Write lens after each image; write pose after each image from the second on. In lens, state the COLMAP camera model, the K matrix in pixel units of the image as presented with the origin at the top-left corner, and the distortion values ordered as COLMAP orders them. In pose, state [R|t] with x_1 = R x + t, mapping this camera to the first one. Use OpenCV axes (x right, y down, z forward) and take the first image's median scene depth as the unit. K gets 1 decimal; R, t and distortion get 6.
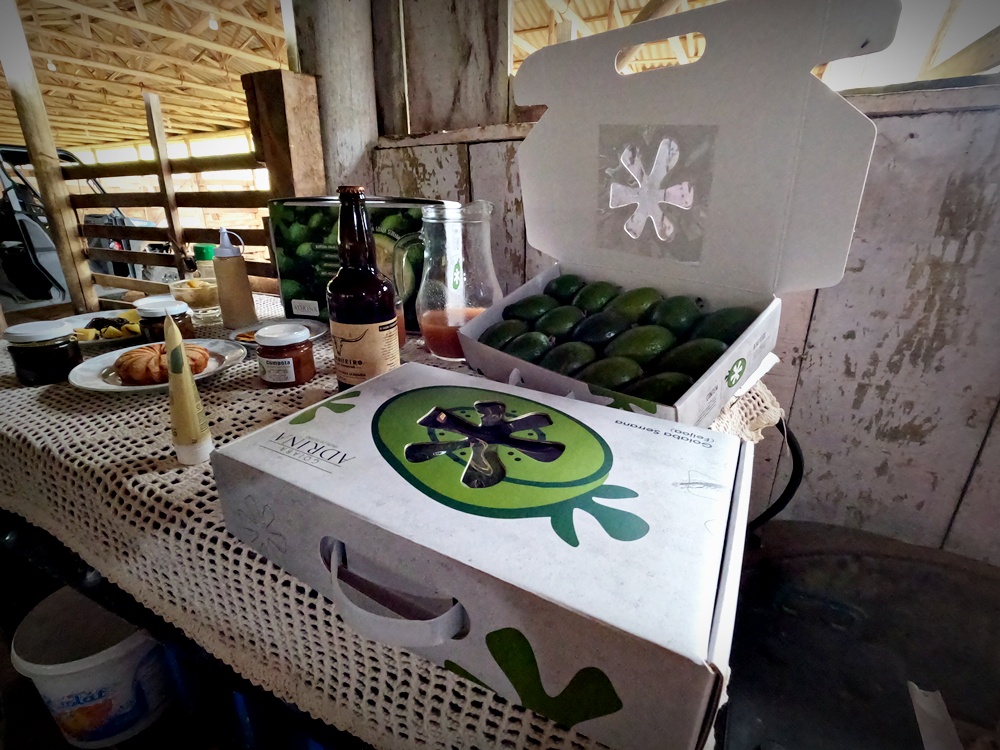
lens RADIAL K [[478.2, 0, 500.0], [0, 478.2, 375.0], [0, 0, 1]] dist [0.001574, -0.000505]
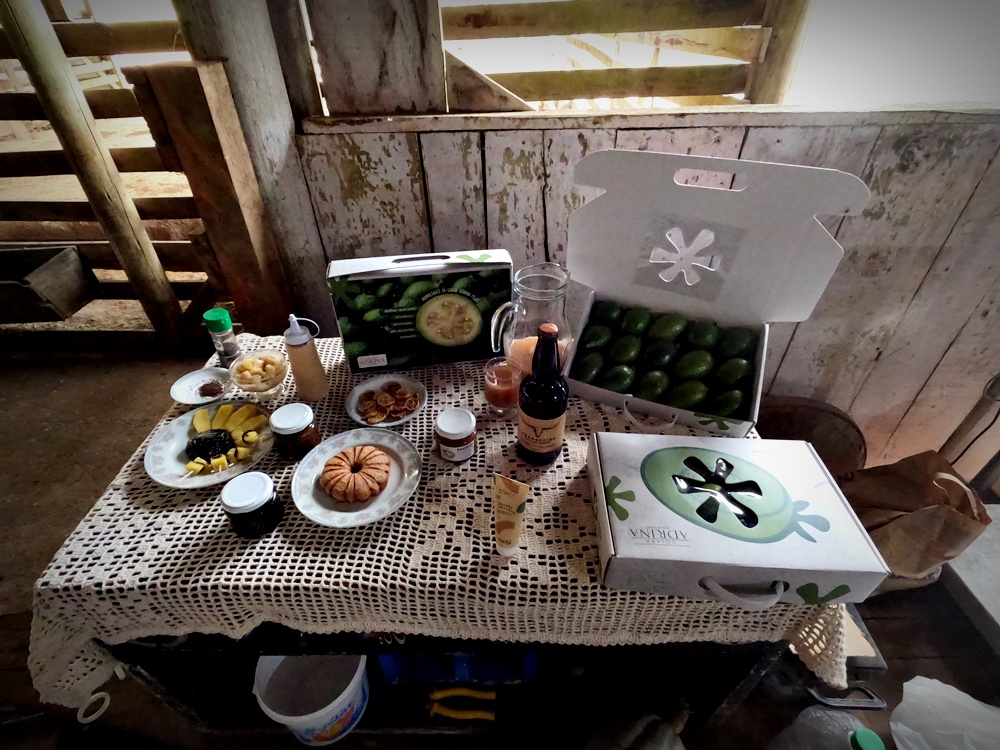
lens RADIAL K [[478.2, 0, 500.0], [0, 478.2, 375.0], [0, 0, 1]] dist [0.001574, -0.000505]
pose [[0.898603, -0.275375, 0.341586, -0.388439], [0.163439, 0.932575, 0.321856, -0.304665], [-0.407185, -0.233392, 0.883022, -0.058595]]
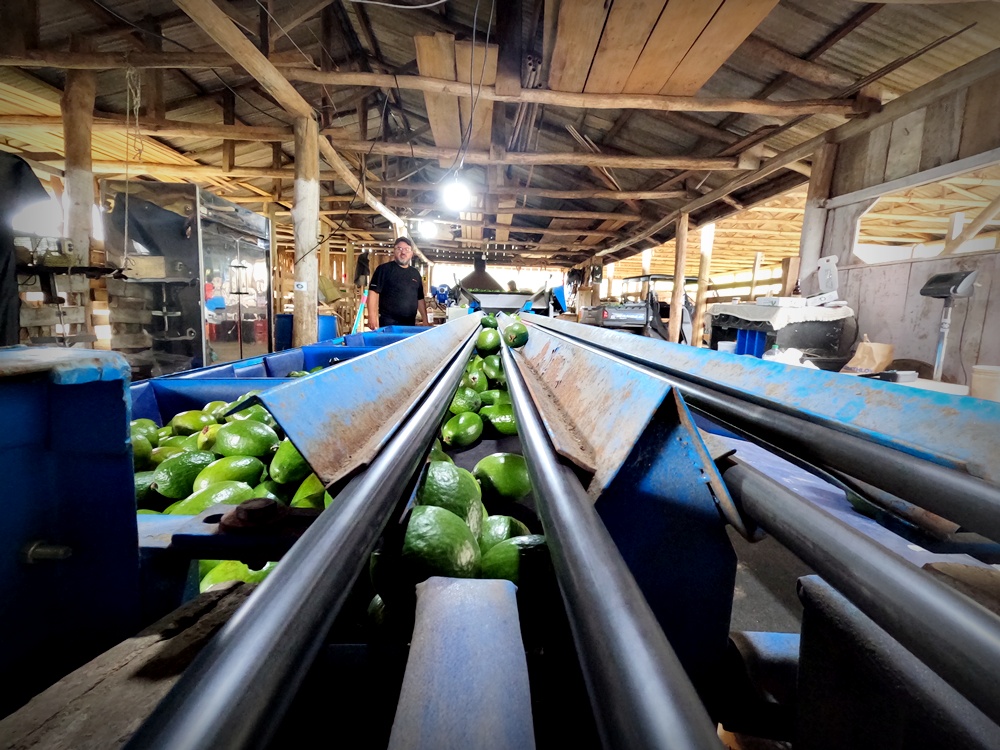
lens RADIAL K [[478.2, 0, 500.0], [0, 478.2, 375.0], [0, 0, 1]] dist [0.001574, -0.000505]
pose [[0.503207, 0.136635, -0.853296, 1.948702], [-0.330040, 0.942958, -0.043640, 1.347816], [0.798659, 0.303581, 0.519598, -2.865766]]
